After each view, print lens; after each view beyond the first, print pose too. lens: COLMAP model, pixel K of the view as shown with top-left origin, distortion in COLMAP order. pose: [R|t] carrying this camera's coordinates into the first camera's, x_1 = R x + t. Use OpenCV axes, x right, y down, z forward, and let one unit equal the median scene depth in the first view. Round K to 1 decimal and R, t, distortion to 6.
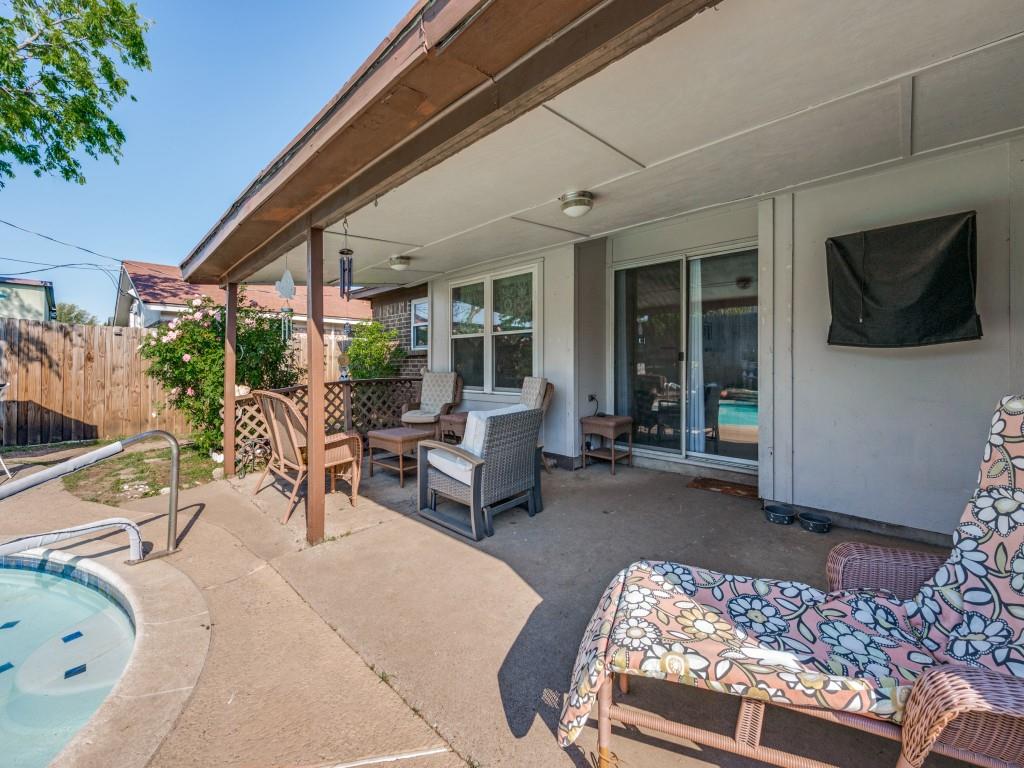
lens RADIAL K [[685.6, 0, 510.6], [0, 685.6, 370.4], [0, 0, 1]] dist [-0.002288, -0.003818]
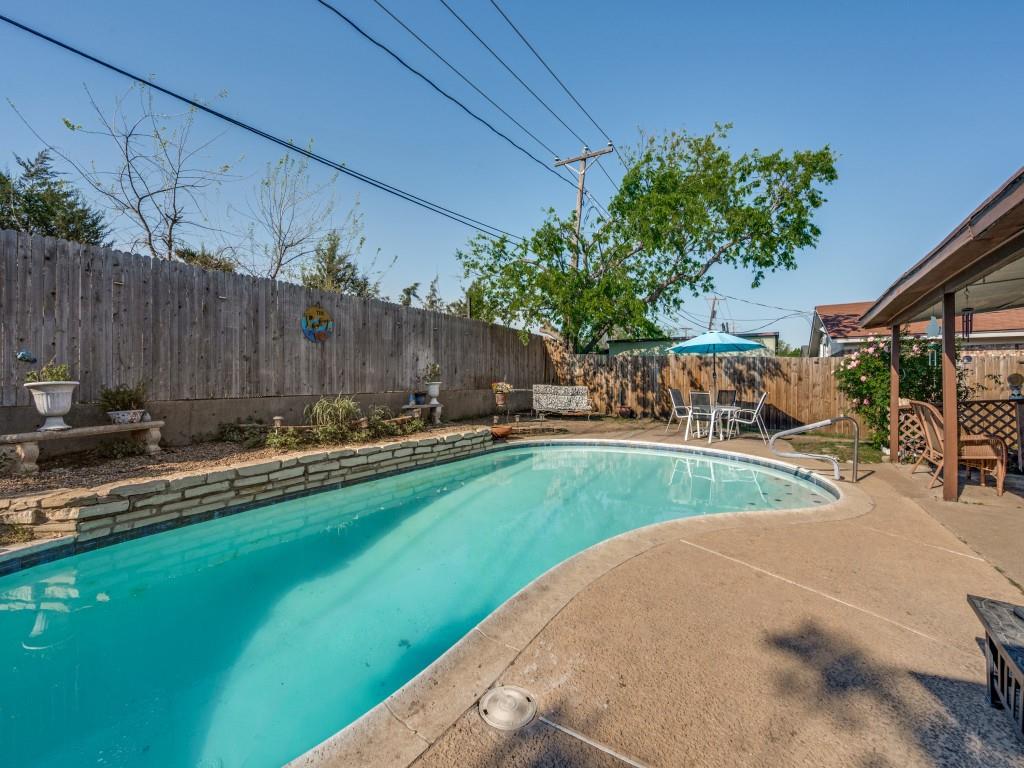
lens RADIAL K [[685.6, 0, 510.6], [0, 685.6, 370.4], [0, 0, 1]] dist [-0.002288, -0.003818]
pose [[0.605691, -0.014164, -0.795574, 0.232021], [-0.008423, 0.999671, -0.024210, 0.006066], [0.795655, 0.021364, 0.605373, -0.479646]]
